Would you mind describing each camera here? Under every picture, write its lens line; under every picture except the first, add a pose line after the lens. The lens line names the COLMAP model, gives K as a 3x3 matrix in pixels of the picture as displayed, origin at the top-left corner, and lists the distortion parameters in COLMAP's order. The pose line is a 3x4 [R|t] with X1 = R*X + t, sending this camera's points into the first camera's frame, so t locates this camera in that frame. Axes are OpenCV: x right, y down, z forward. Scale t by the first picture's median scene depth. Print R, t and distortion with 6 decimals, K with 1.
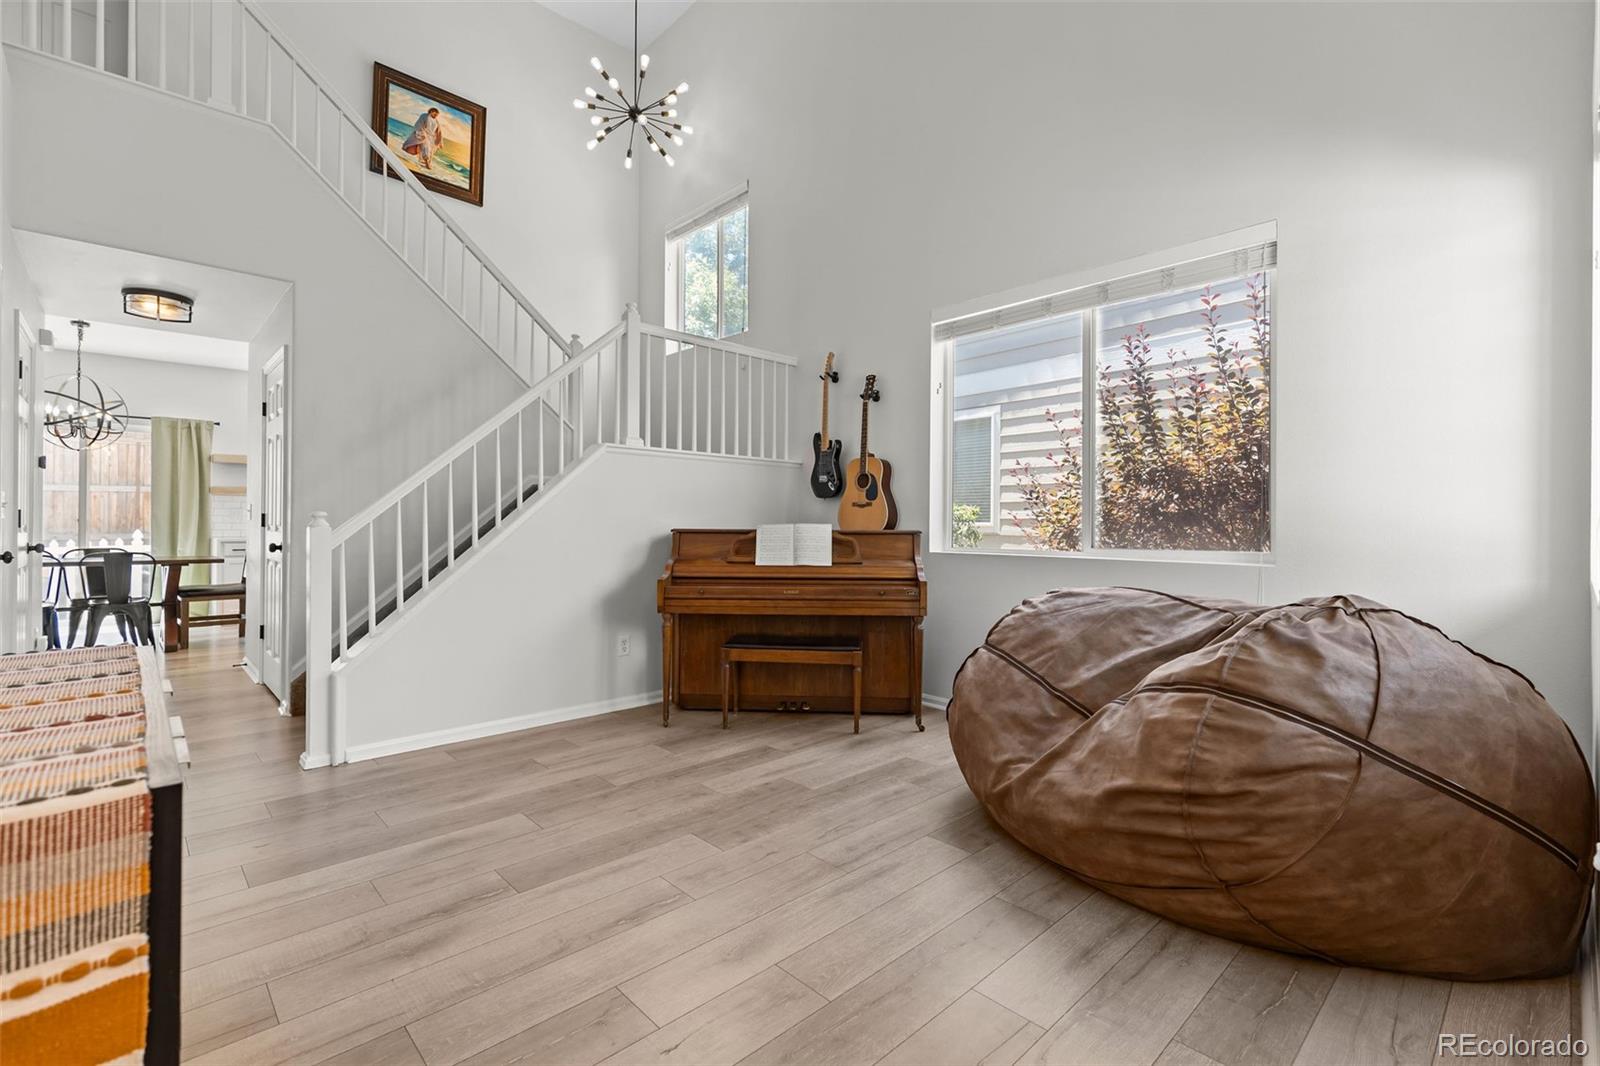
lens RADIAL K [[719.0, 0, 803.5], [0, 719.0, 521.3], [0, 0, 1]] dist [0.010914, -0.000195]
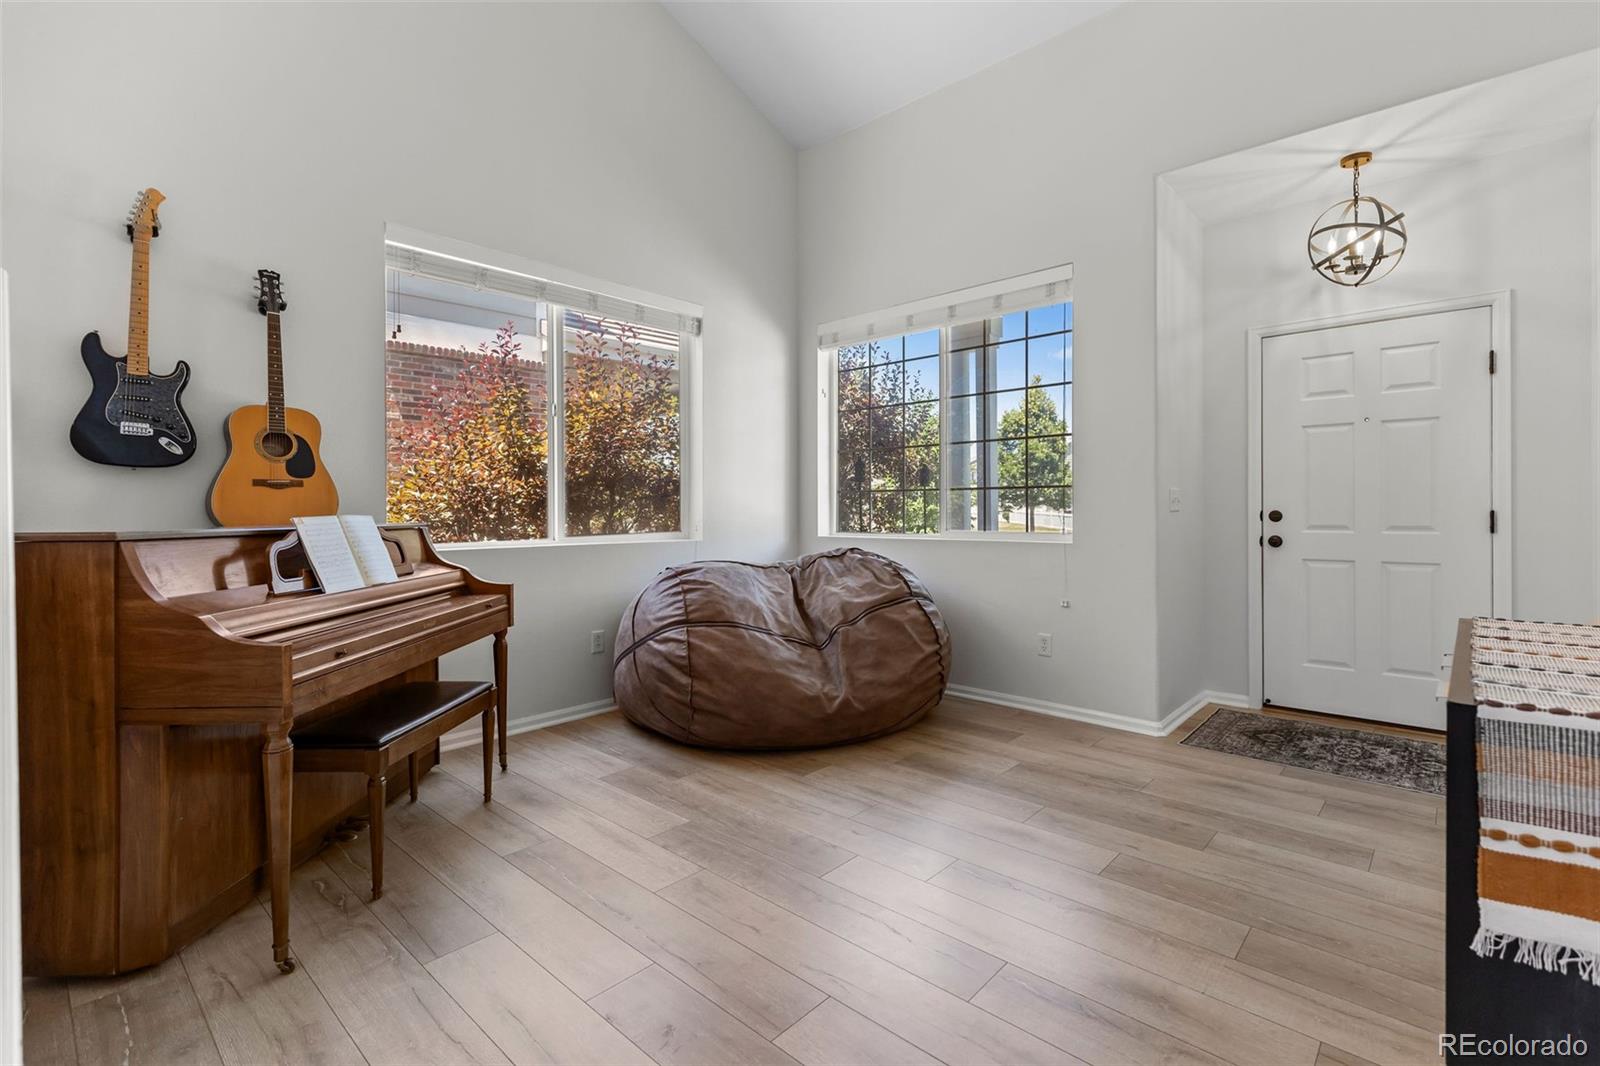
lens RADIAL K [[719.0, 0, 803.5], [0, 719.0, 521.3], [0, 0, 1]] dist [0.010914, -0.000195]
pose [[-0.069484, -0.012365, 0.997506, -0.846286], [0.006978, 0.999893, 0.012880, 0.005574], [-0.997559, 0.007855, -0.069390, 0.918717]]
